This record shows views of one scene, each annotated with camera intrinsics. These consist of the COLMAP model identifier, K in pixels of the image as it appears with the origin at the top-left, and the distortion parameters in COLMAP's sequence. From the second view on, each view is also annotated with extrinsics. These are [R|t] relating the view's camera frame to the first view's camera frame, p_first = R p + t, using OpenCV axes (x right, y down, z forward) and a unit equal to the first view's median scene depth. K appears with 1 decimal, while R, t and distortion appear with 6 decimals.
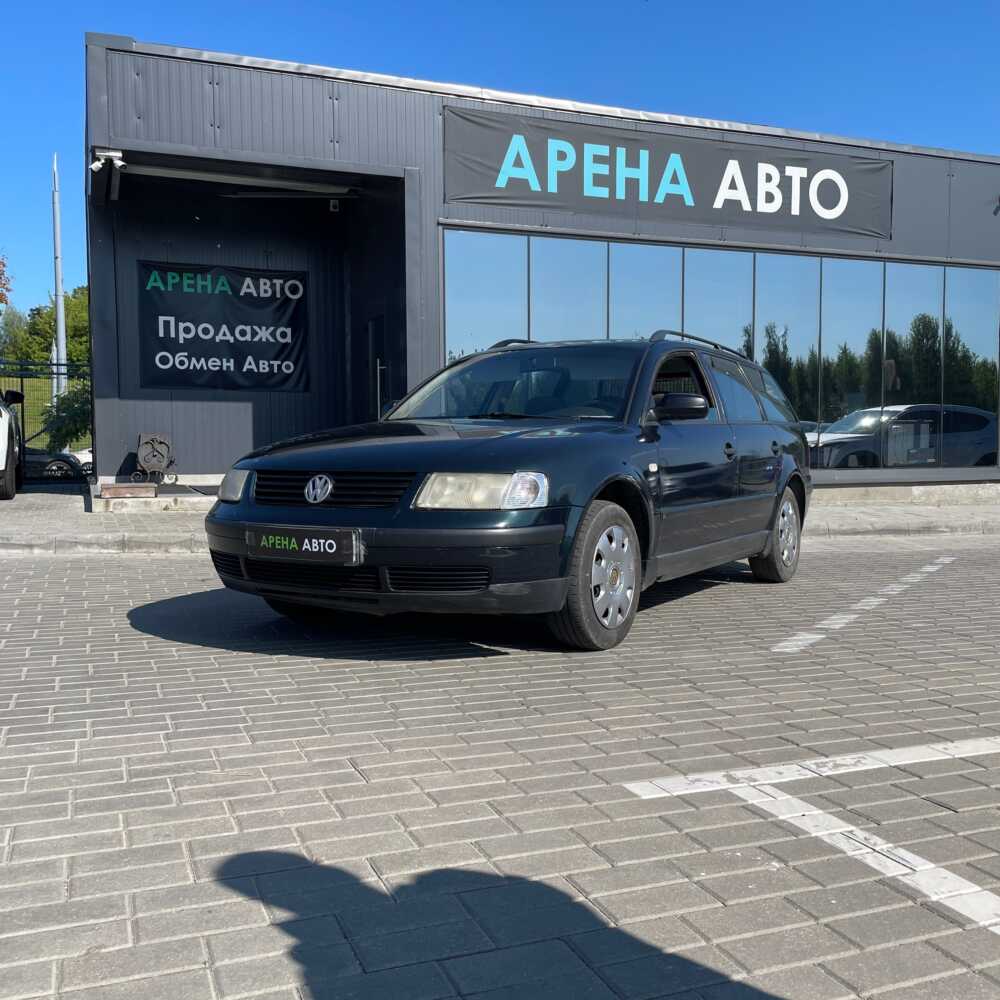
lens RADIAL K [[1027.5, 0, 500.0], [0, 1027.5, 500.0], [0, 0, 1]] dist [0.052886, -0.019030]
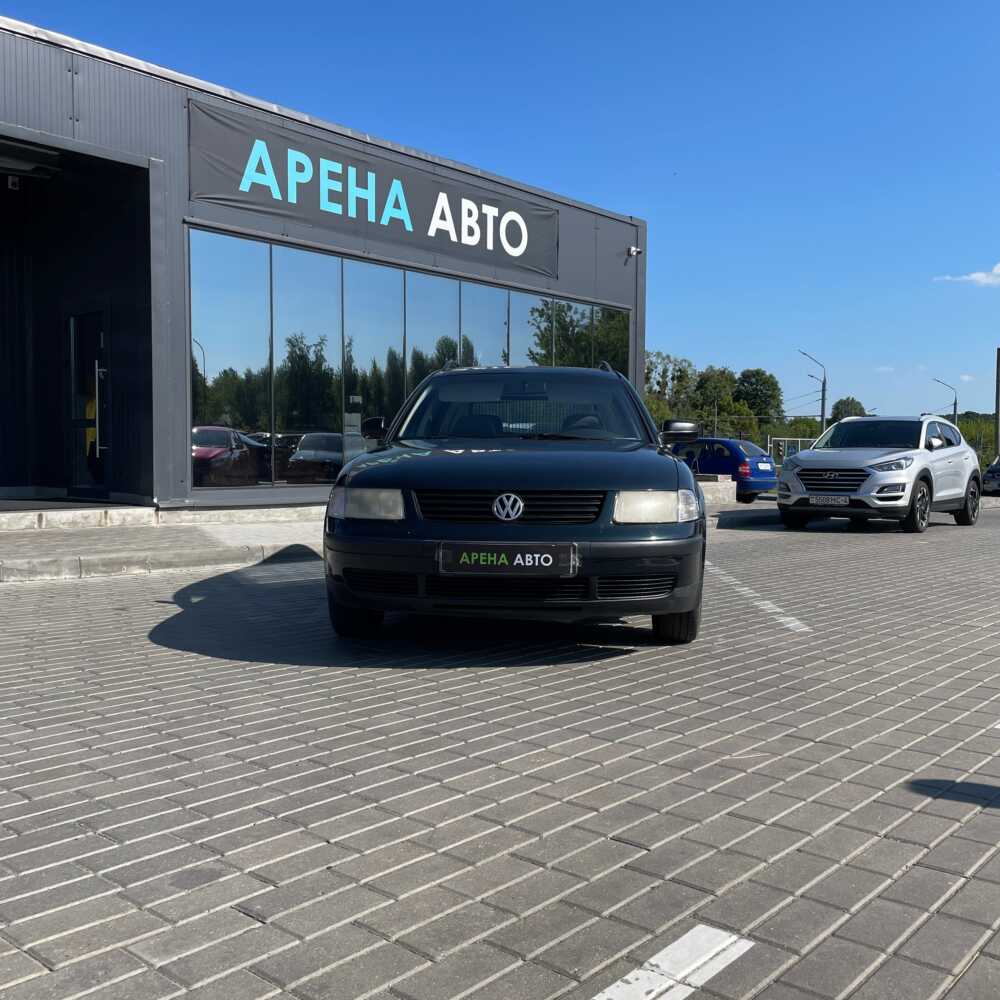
lens RADIAL K [[1016.6, 0, 507.1], [0, 1016.6, 502.9], [0, 0, 1]] dist [0.116429, -0.183042]
pose [[0.888333, -0.014756, 0.458963, -0.222508], [0.016167, 0.999869, 0.000857, -0.005358], [-0.458915, 0.006659, 0.888455, 0.022712]]
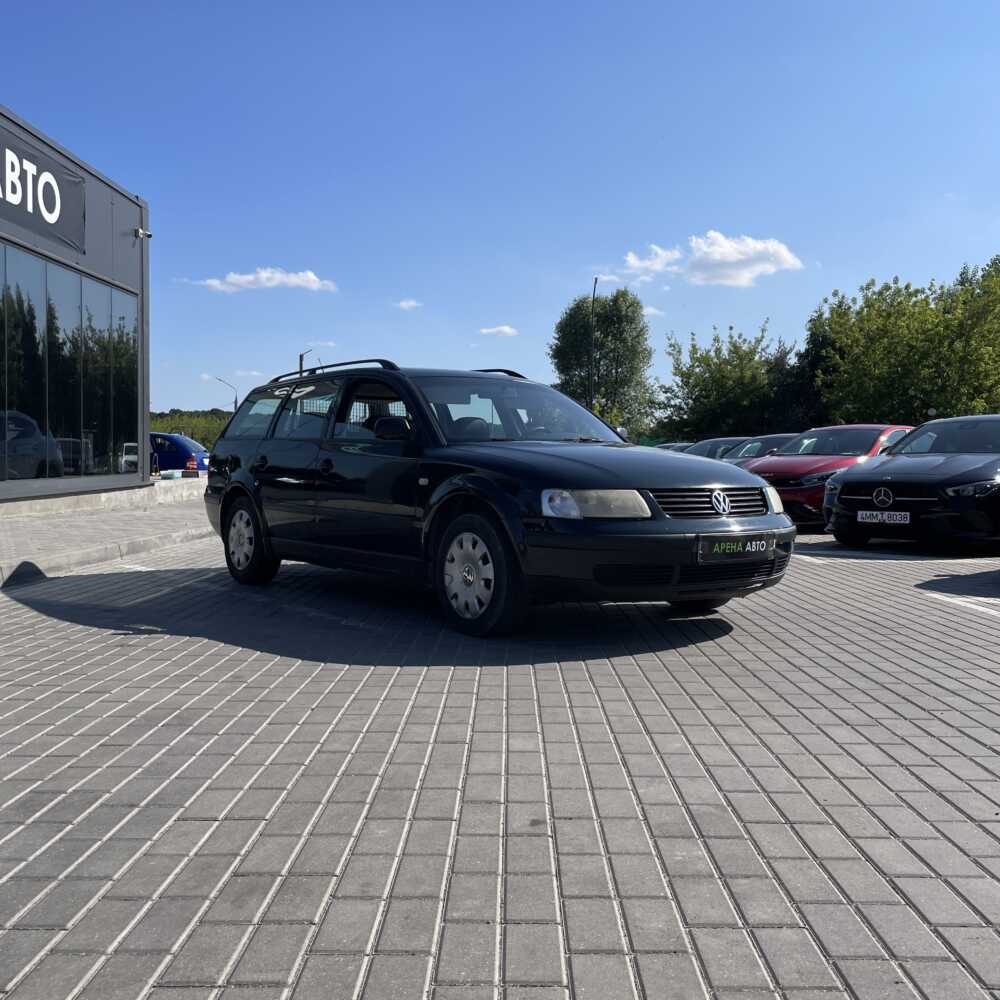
lens RADIAL K [[1033.9, 0, 503.5], [0, 1033.9, 495.7], [0, 0, 1]] dist [0.018044, 0.006060]
pose [[0.374111, -0.028782, 0.926937, -0.485323], [0.034487, 0.999259, 0.017109, -0.016787], [-0.926742, 0.025567, 0.374826, 0.263902]]
